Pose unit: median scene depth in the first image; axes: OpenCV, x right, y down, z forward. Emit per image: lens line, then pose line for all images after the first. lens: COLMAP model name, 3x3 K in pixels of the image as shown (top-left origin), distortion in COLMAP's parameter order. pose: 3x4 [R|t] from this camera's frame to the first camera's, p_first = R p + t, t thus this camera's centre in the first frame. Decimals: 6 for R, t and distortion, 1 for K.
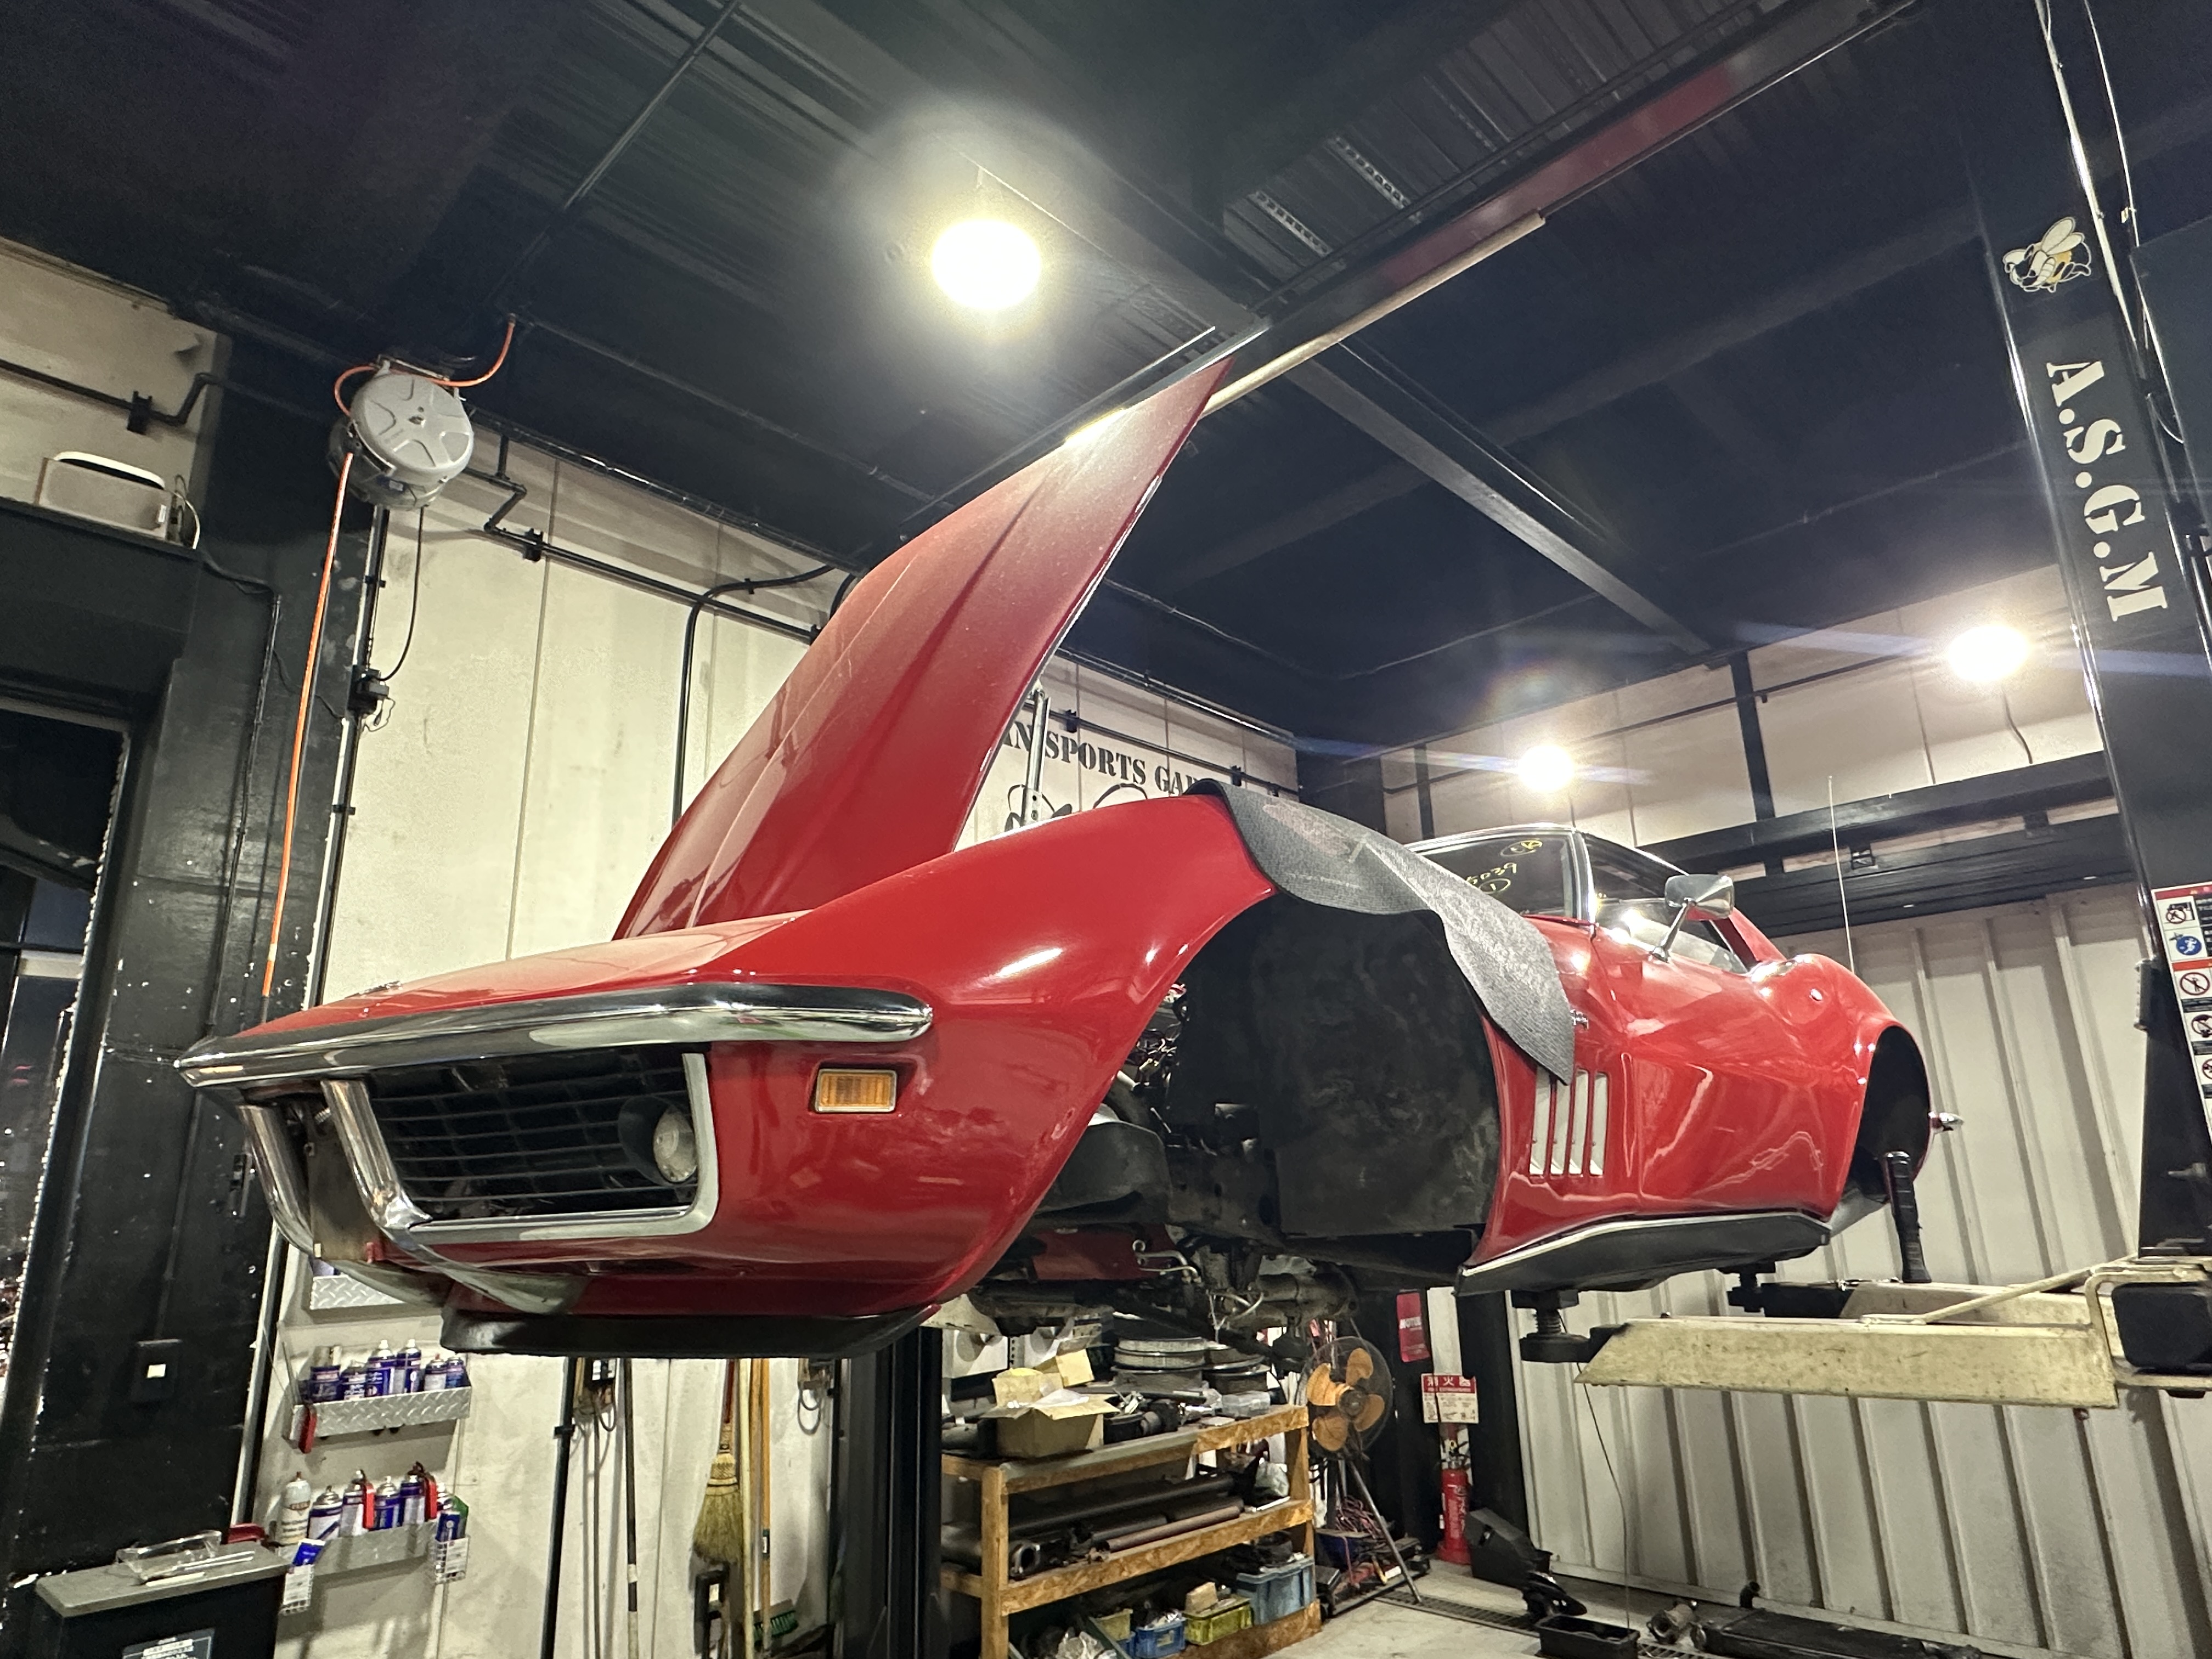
lens RADIAL K [[1290.5, 0, 1094.5], [0, 1290.5, 840.4], [0, 0, 1]] dist [-0.001548, 0.003000]
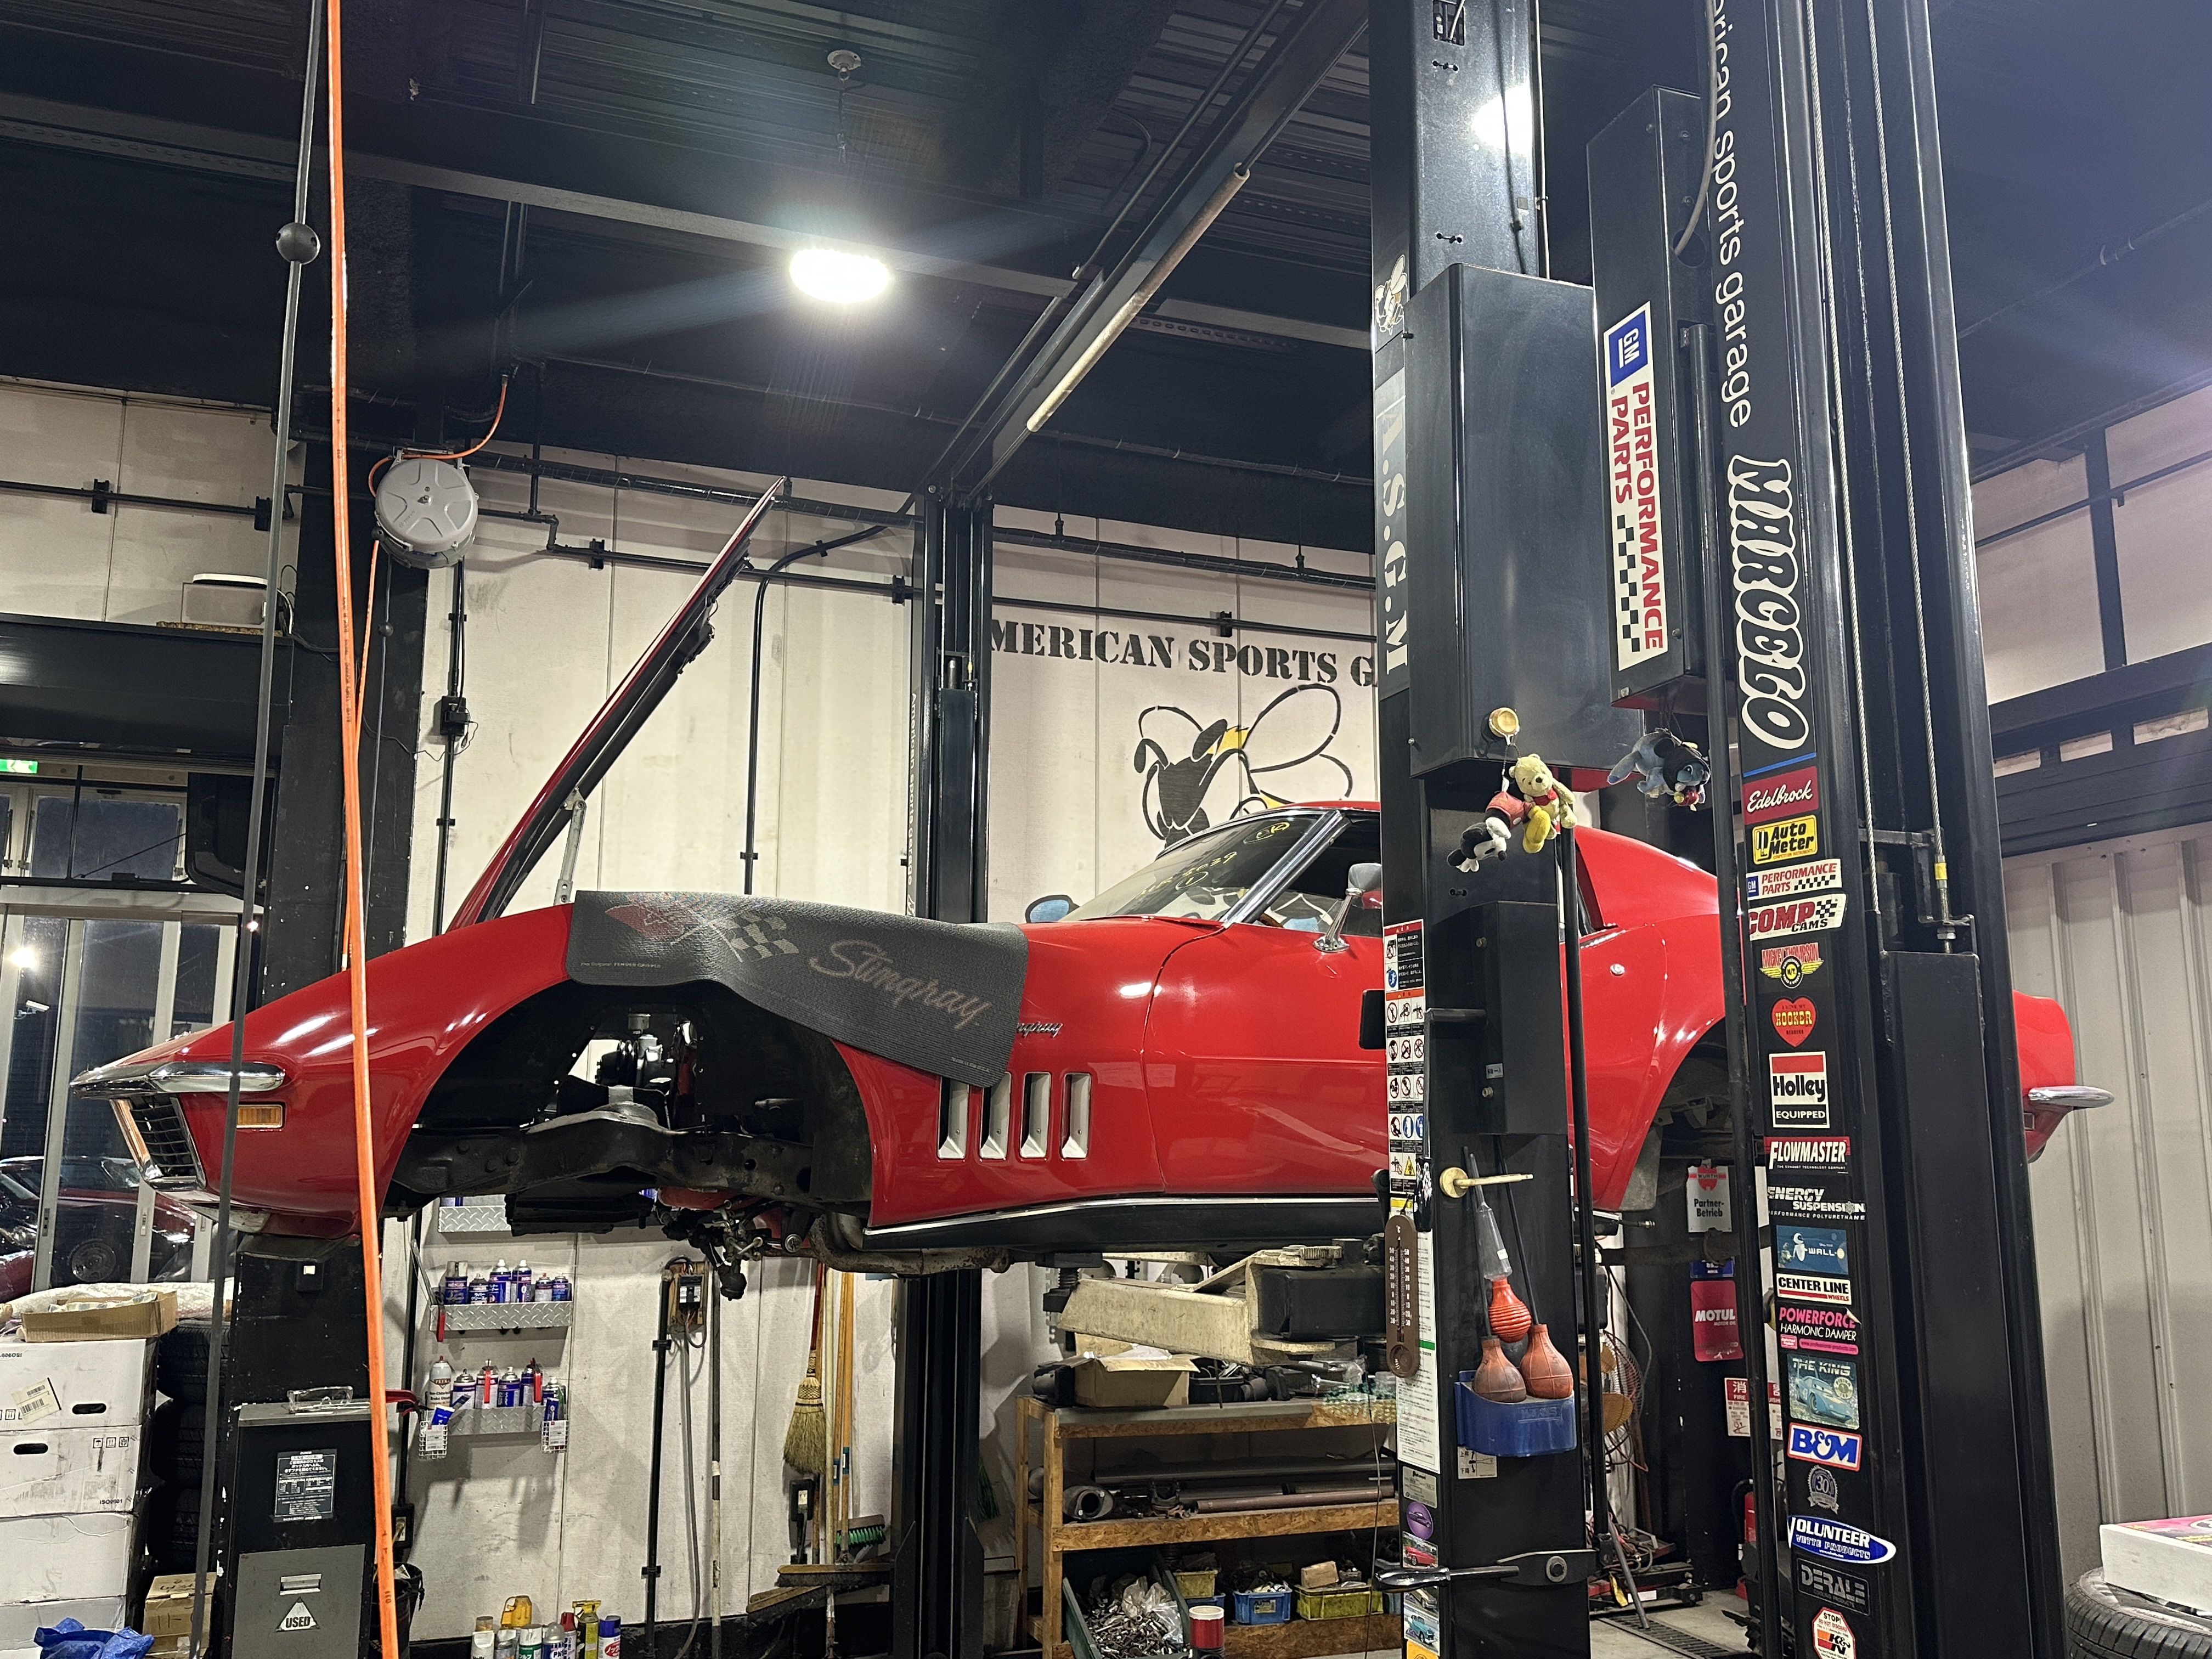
lens RADIAL K [[1781.2, 0, 1106.0], [0, 1781.2, 829.5], [0, 0, 1]] dist [0.167418, -0.340845]
pose [[0.909032, -0.047329, -0.414031, 0.641780], [0.091037, 0.992087, 0.086468, -0.103571], [0.406662, -0.116294, 0.906147, -0.253473]]
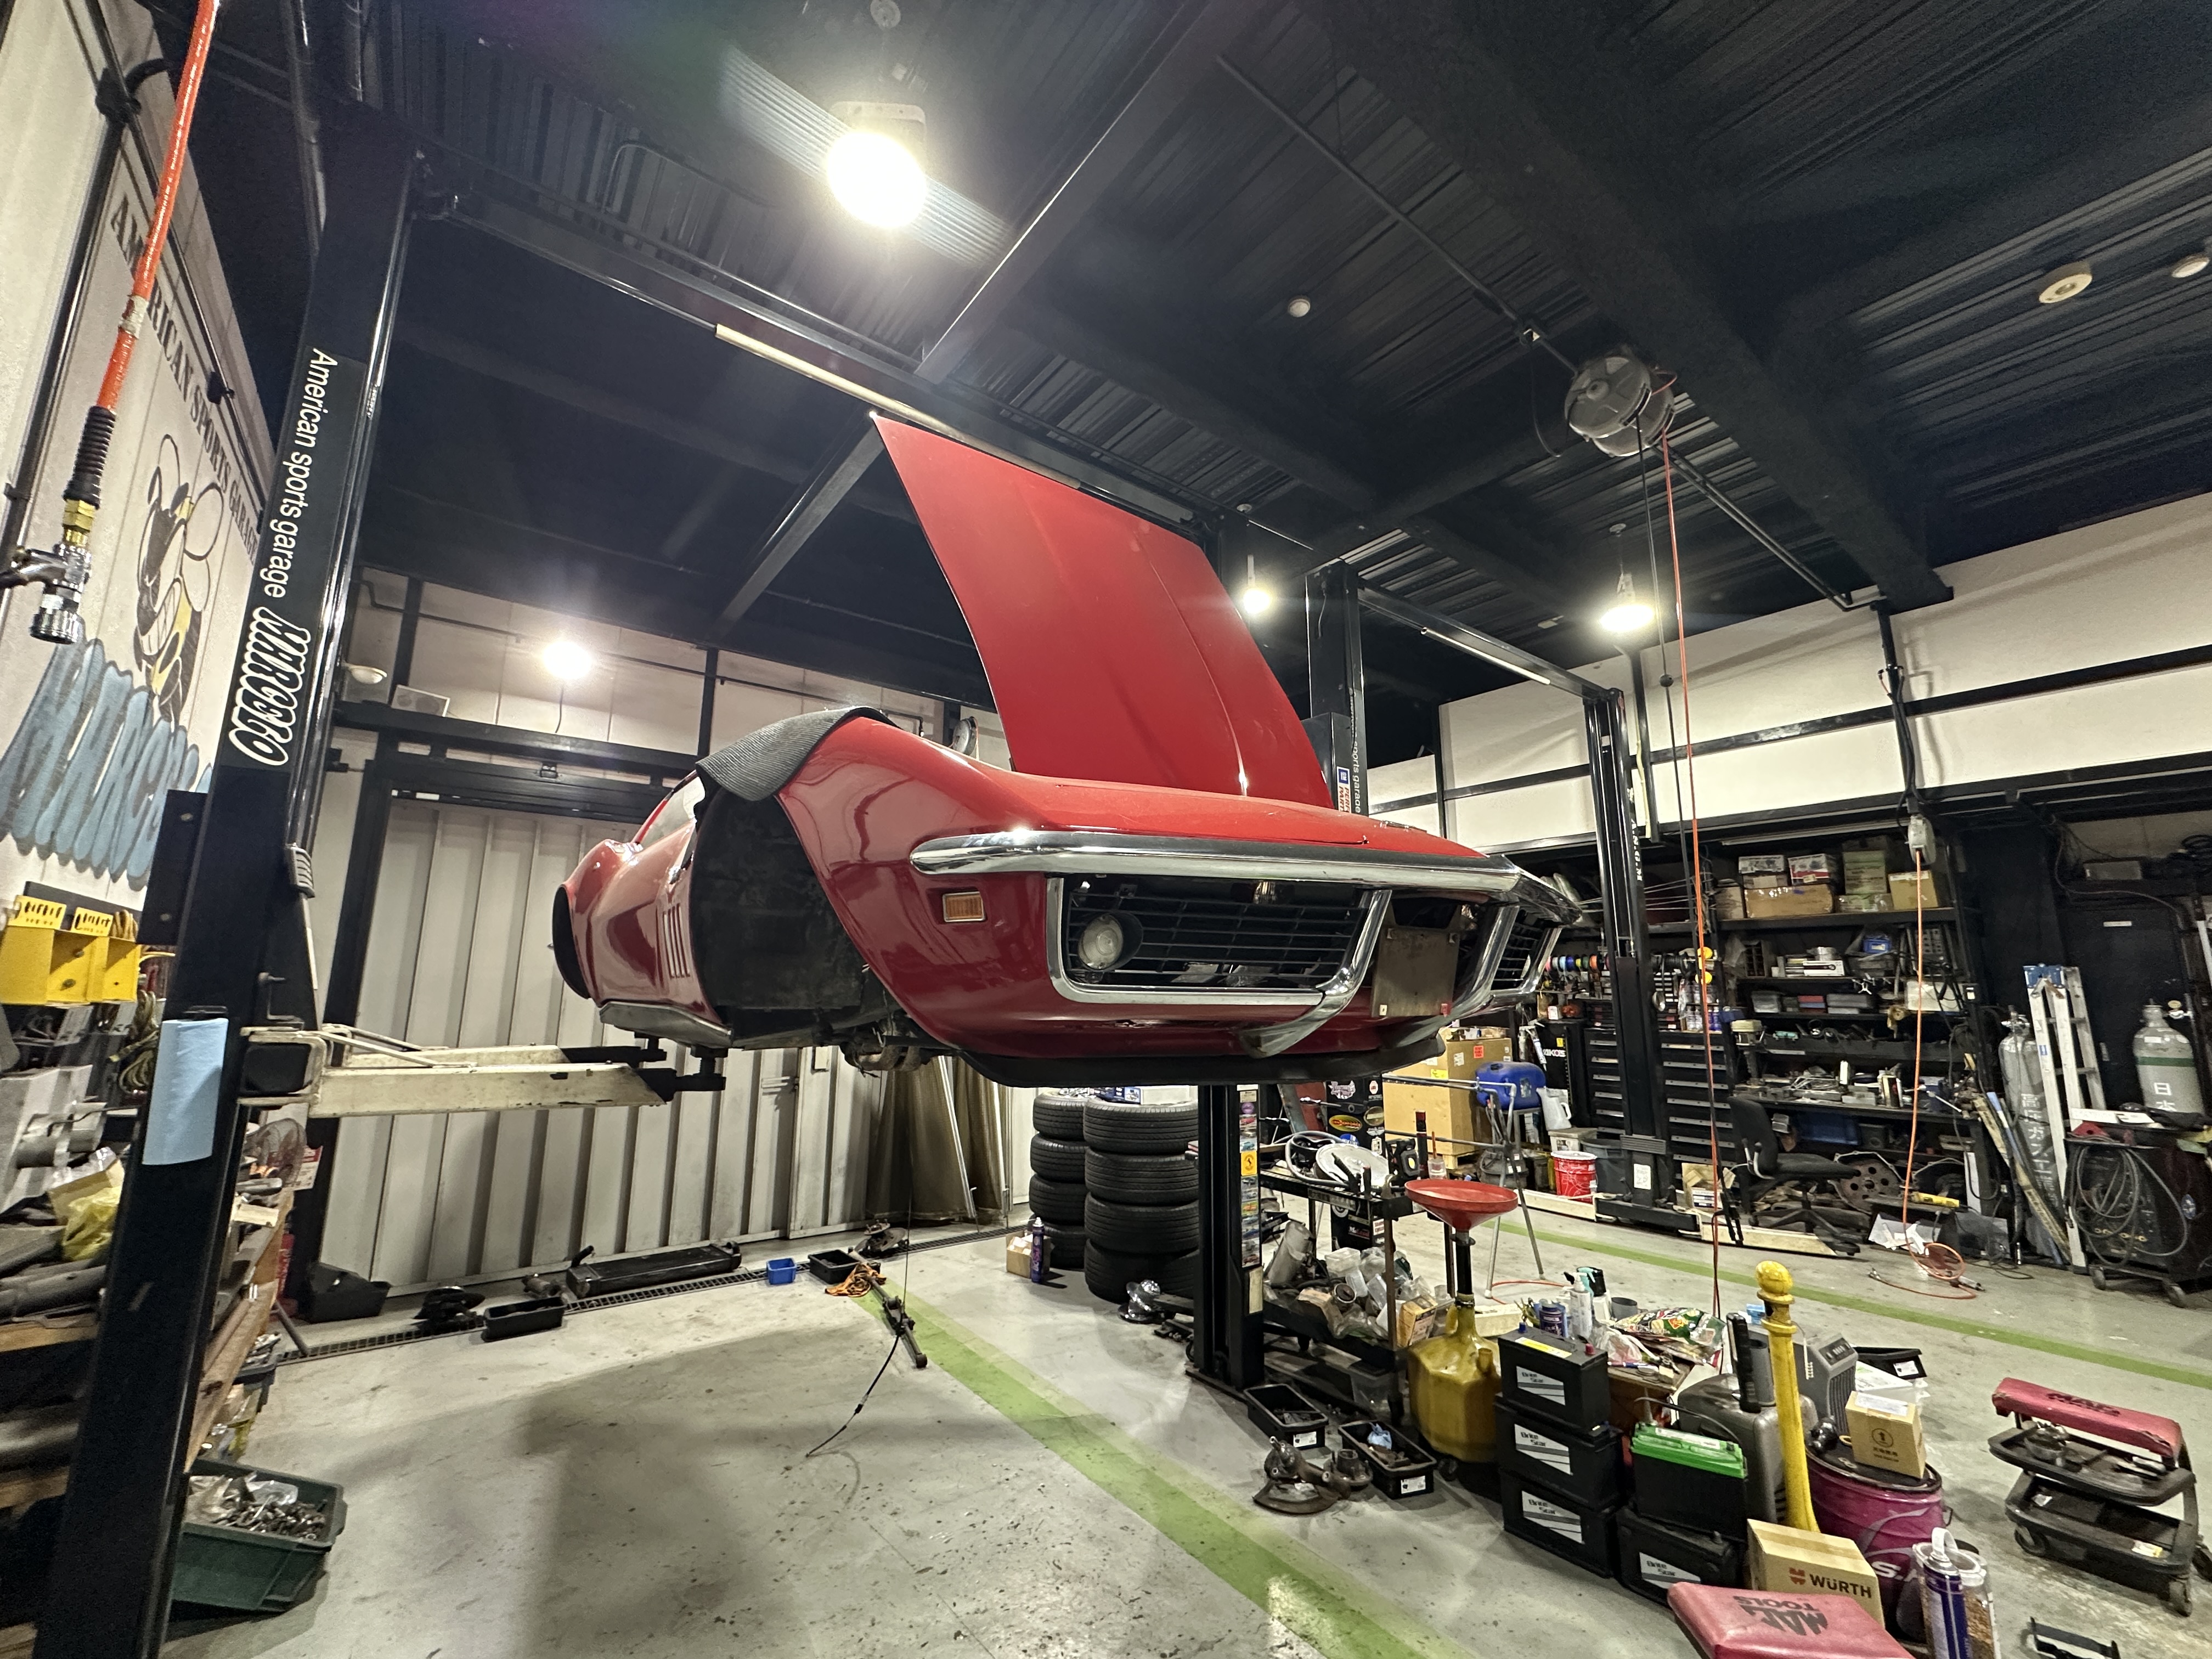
lens RADIAL K [[883.3, 0, 1106.0], [0, 883.3, 829.5], [0, 0, 1]] dist [-0.005811, 0.001087]
pose [[0.133006, 0.203979, 0.969898, -0.650680], [-0.279663, 0.946551, -0.160717, 0.156136], [-0.950841, -0.249869, 0.182942, 0.488650]]
